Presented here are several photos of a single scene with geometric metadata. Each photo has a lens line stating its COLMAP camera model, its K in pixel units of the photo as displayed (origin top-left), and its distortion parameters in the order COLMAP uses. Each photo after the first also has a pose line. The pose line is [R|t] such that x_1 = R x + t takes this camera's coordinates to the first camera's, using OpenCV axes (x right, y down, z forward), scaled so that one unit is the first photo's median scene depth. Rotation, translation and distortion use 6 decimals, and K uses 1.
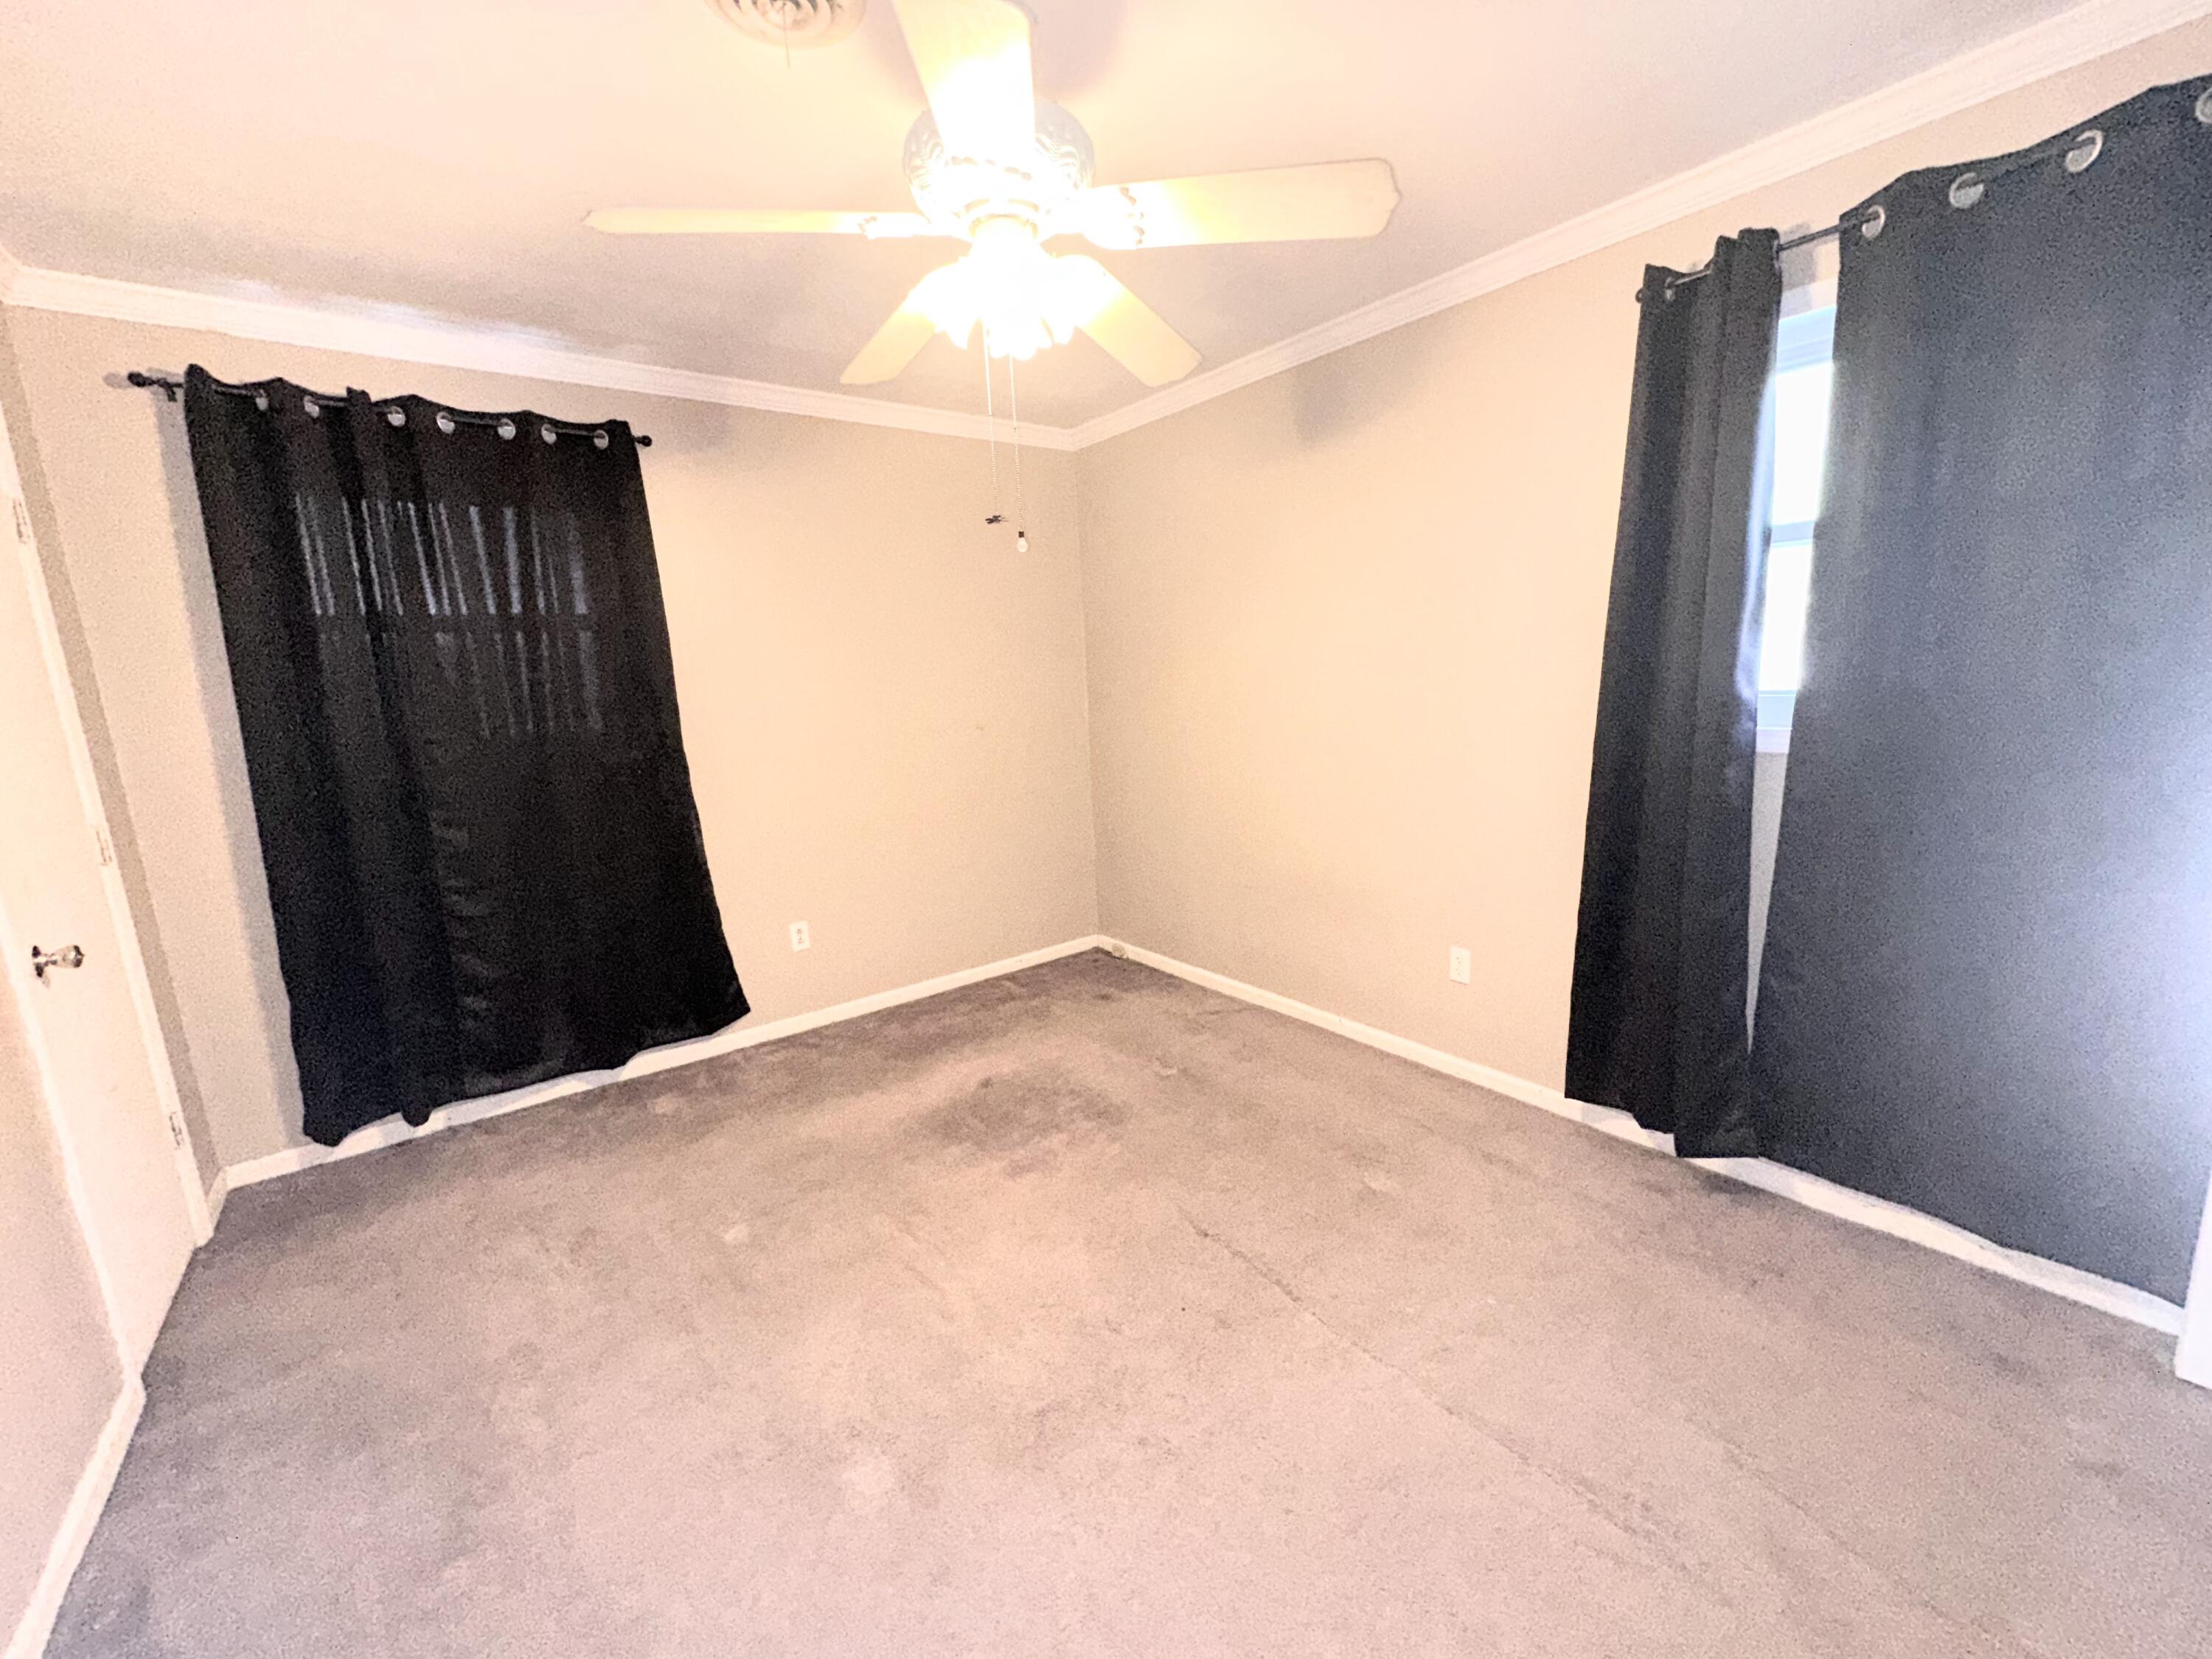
lens RADIAL K [[883.7, 0, 1111.6], [0, 883.7, 826.8], [0, 0, 1]] dist [0.000506, 0.000025]
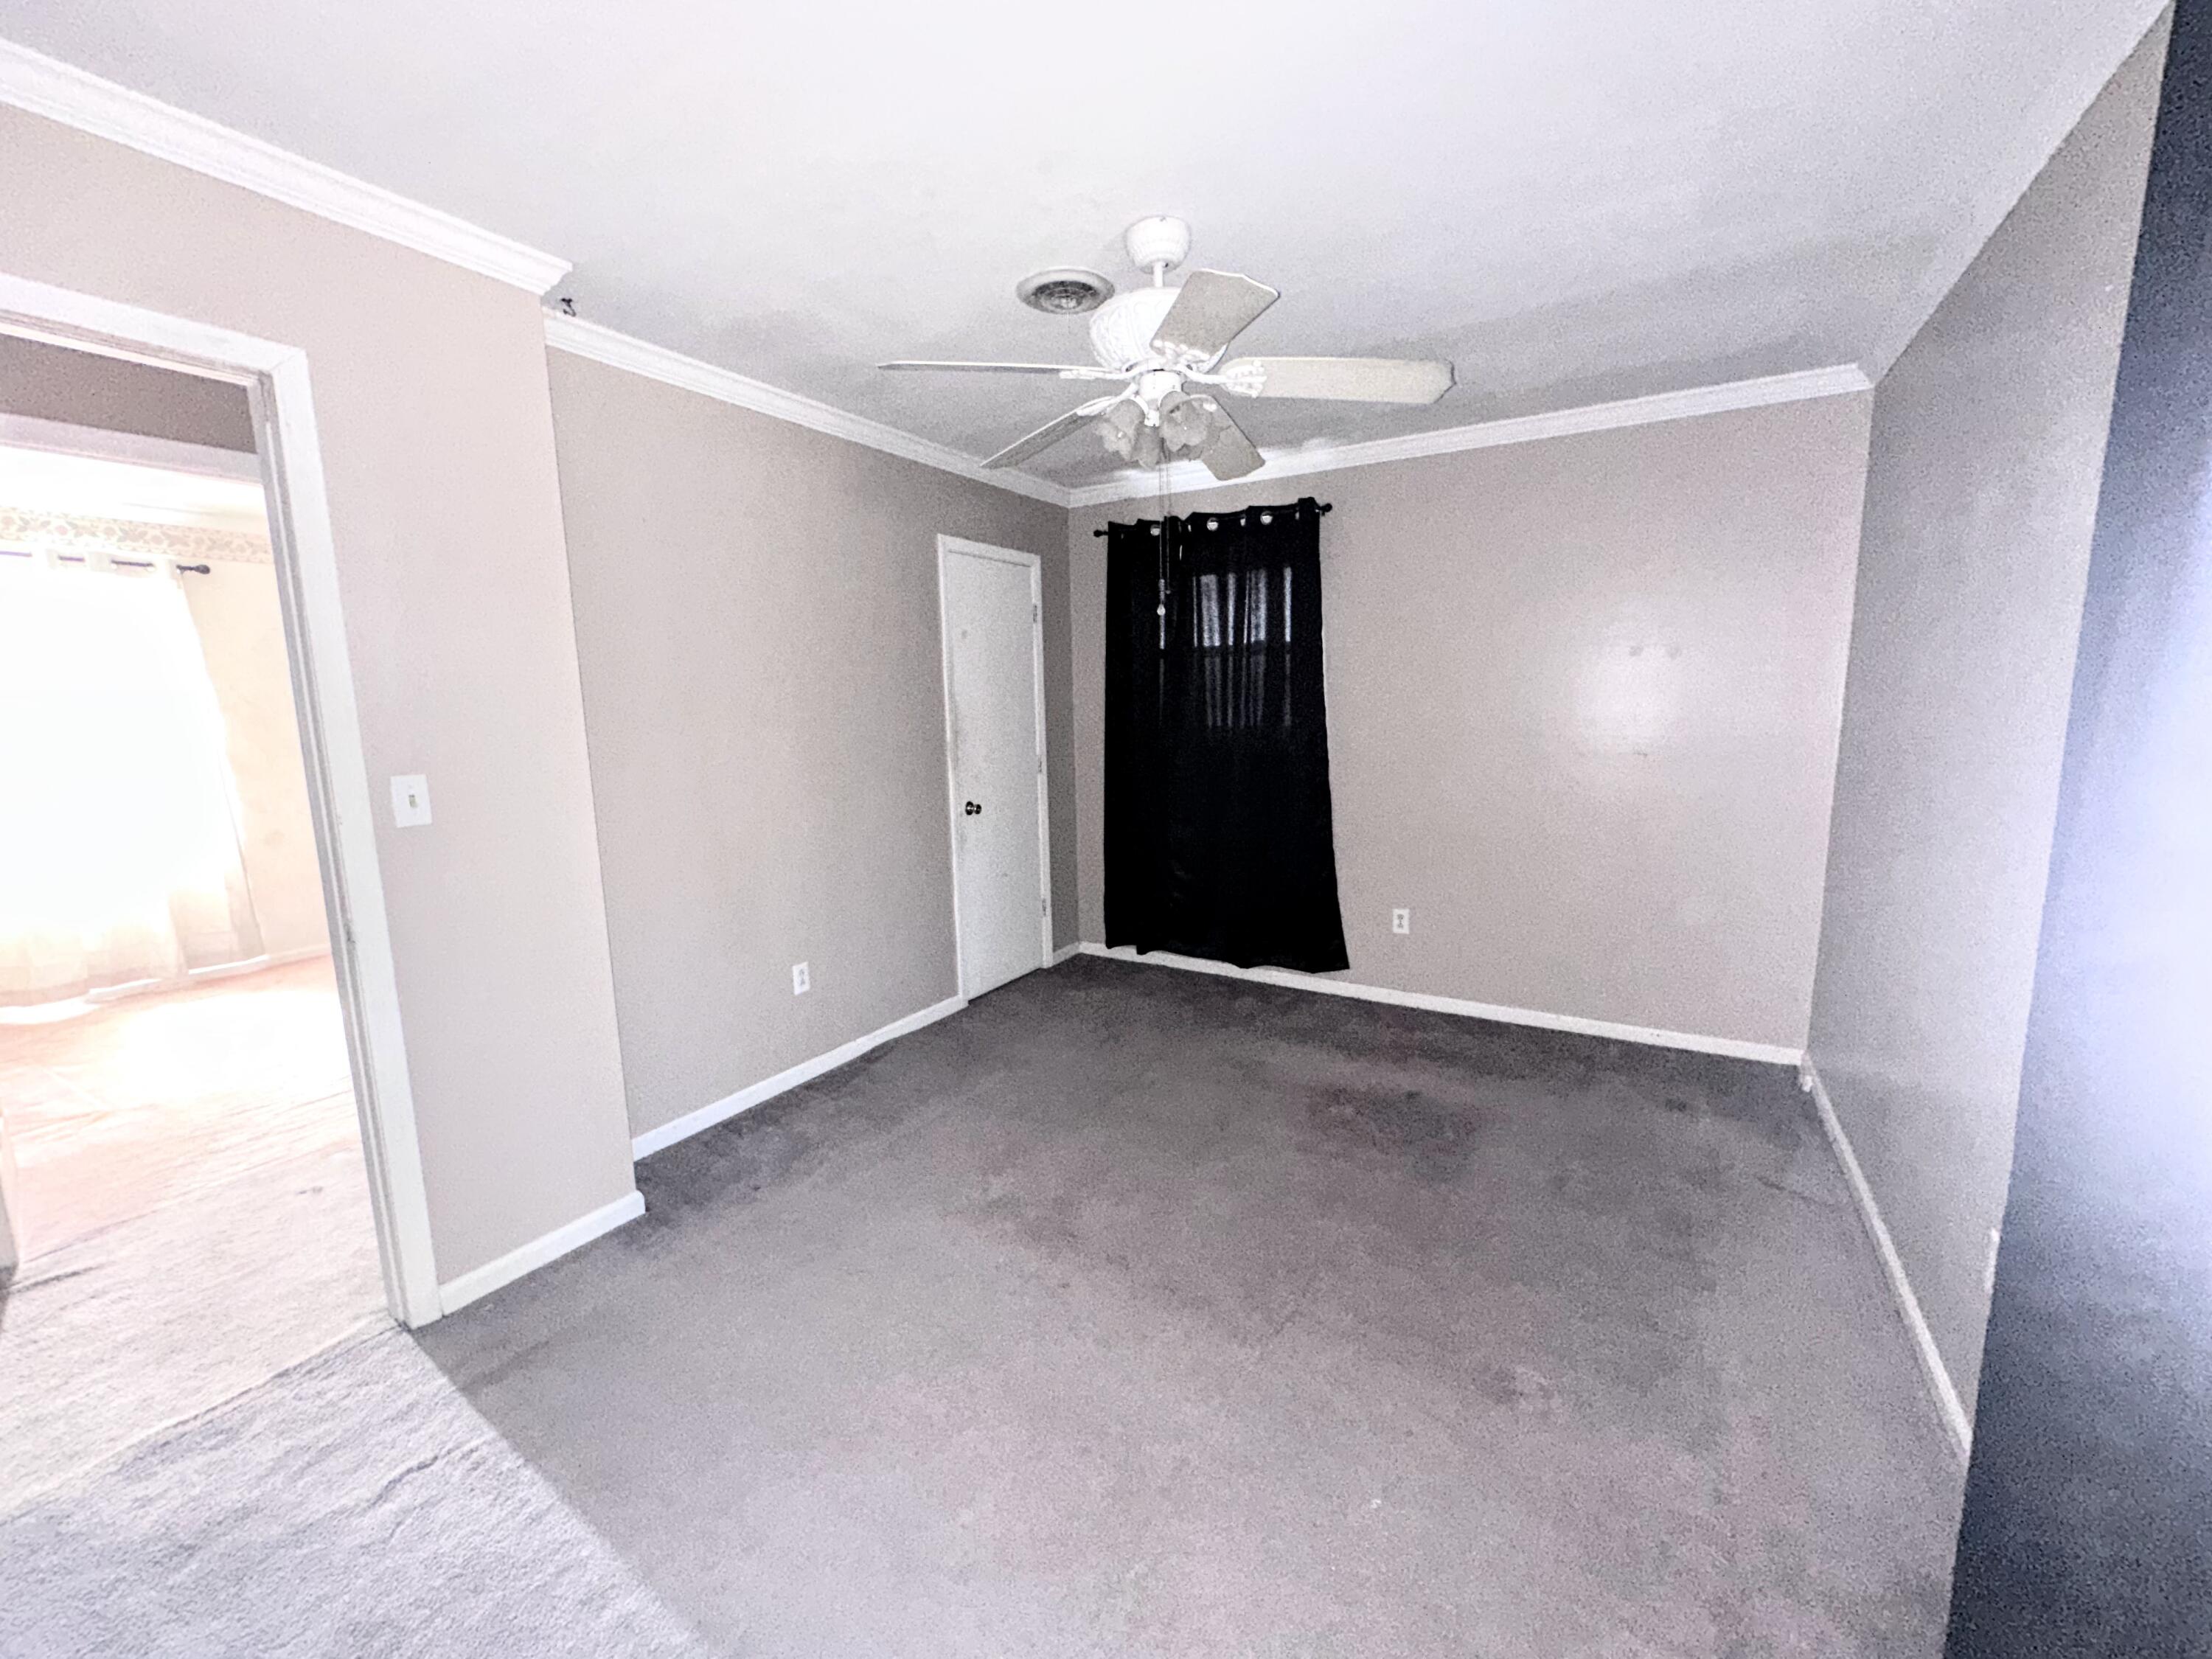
lens RADIAL K [[883.7, 0, 1117.3], [0, 883.7, 829.2], [0, 0, 1]] dist [0.000506, 0.000025]
pose [[0.369792, 0.173835, -0.912708, 0.647762], [-0.163322, 0.979207, 0.120329, -0.083669], [0.914647, 0.104568, 0.390494, 0.271646]]
